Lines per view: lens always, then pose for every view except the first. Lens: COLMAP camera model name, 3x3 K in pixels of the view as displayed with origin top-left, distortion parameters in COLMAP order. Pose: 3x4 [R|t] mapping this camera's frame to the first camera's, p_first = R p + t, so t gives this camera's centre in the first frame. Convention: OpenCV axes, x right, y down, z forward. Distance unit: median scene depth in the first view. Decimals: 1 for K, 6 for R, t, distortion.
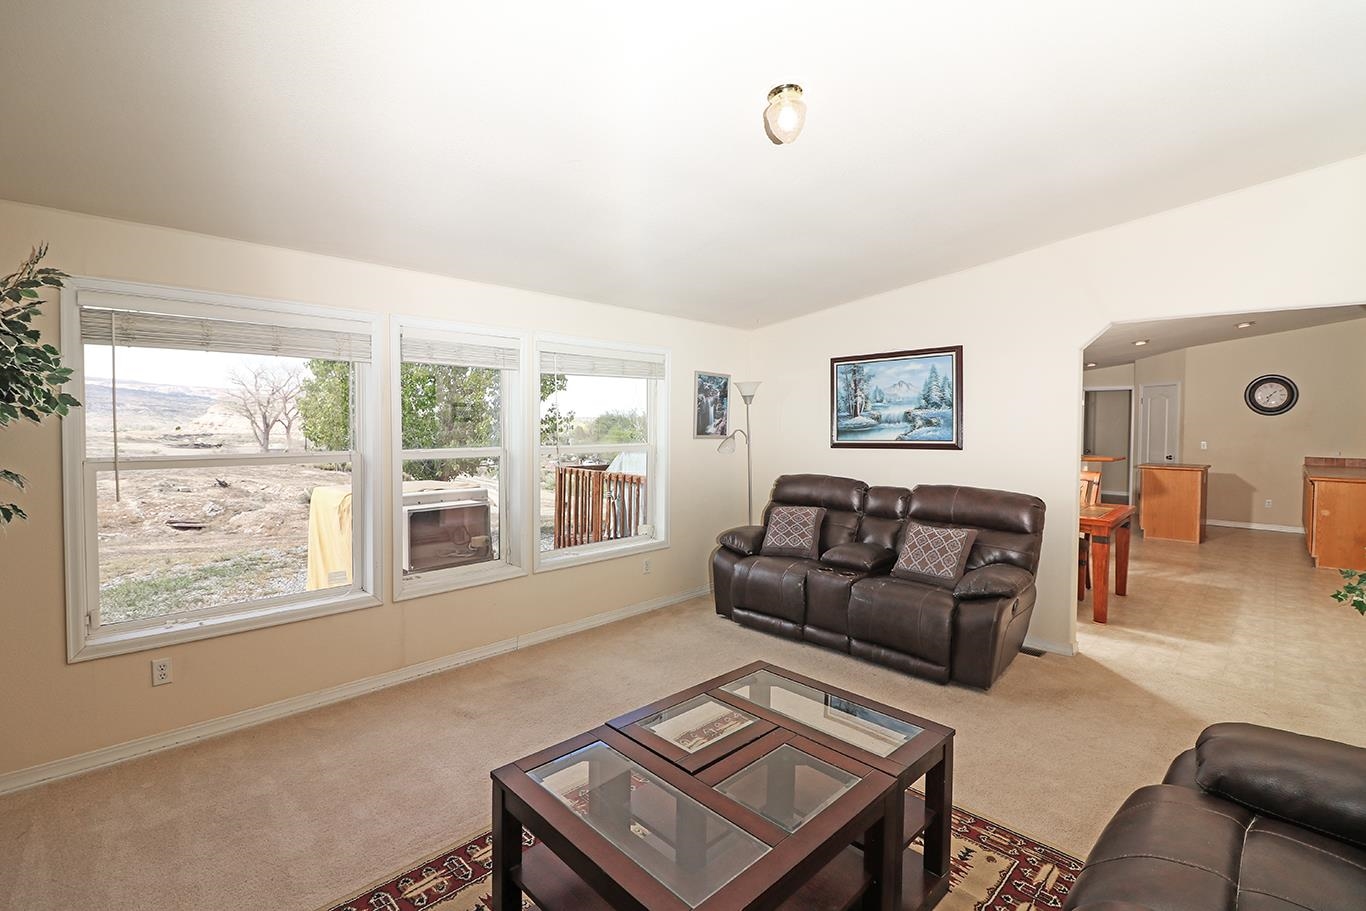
lens RADIAL K [[624.1, 0, 685.6], [0, 624.1, 464.2], [0, 0, 1]] dist [-0.008766, -0.002492]
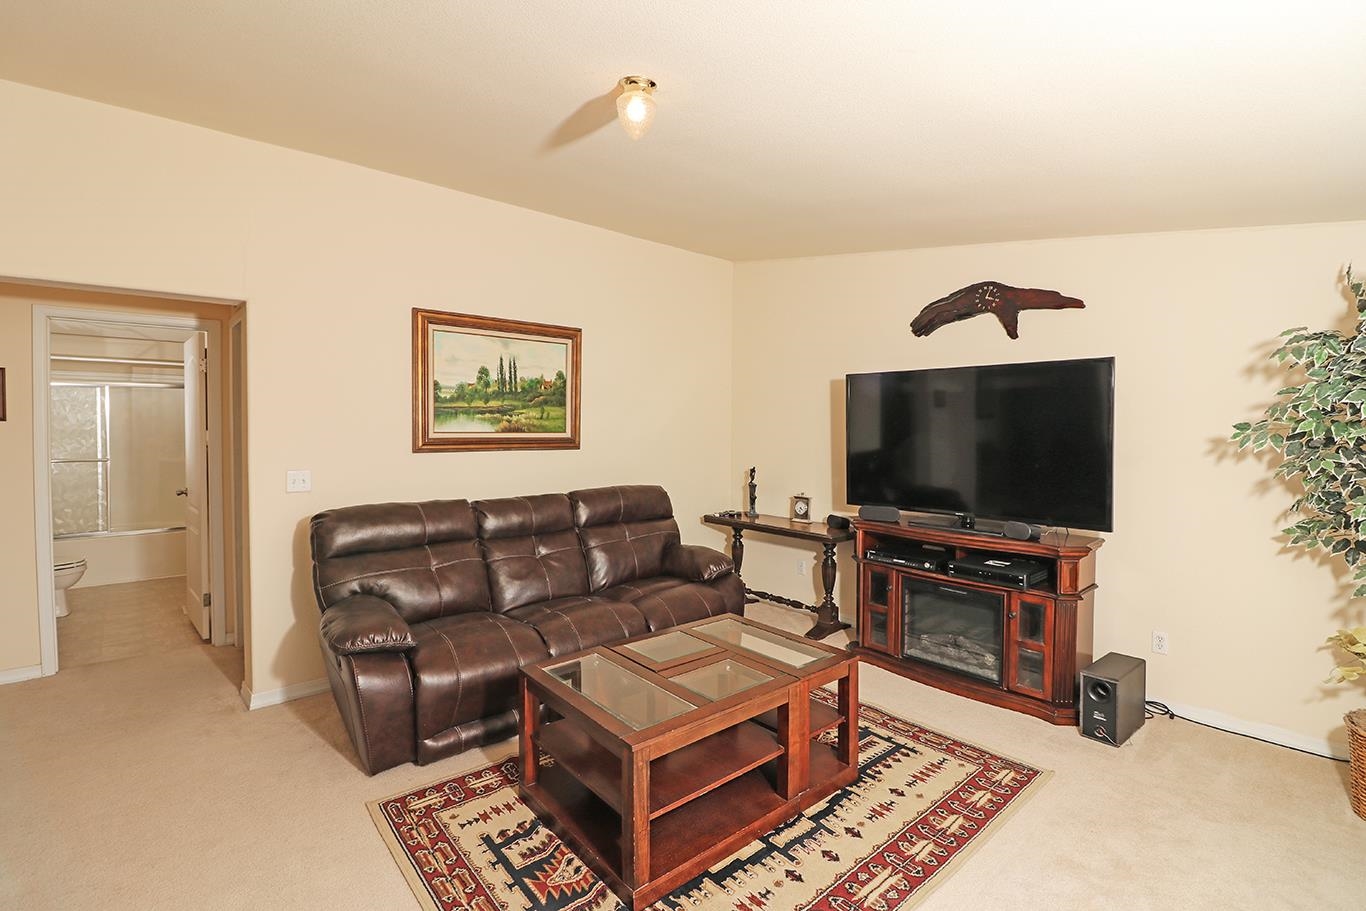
lens RADIAL K [[624.1, 0, 673.9], [0, 624.1, 451.9], [0, 0, 1]] dist [-0.008766, -0.002492]
pose [[-0.996837, -0.020872, 0.076683, 0.011002], [-0.012269, 0.993745, 0.110993, -0.066806], [-0.078520, 0.109701, -0.990858, 0.912916]]
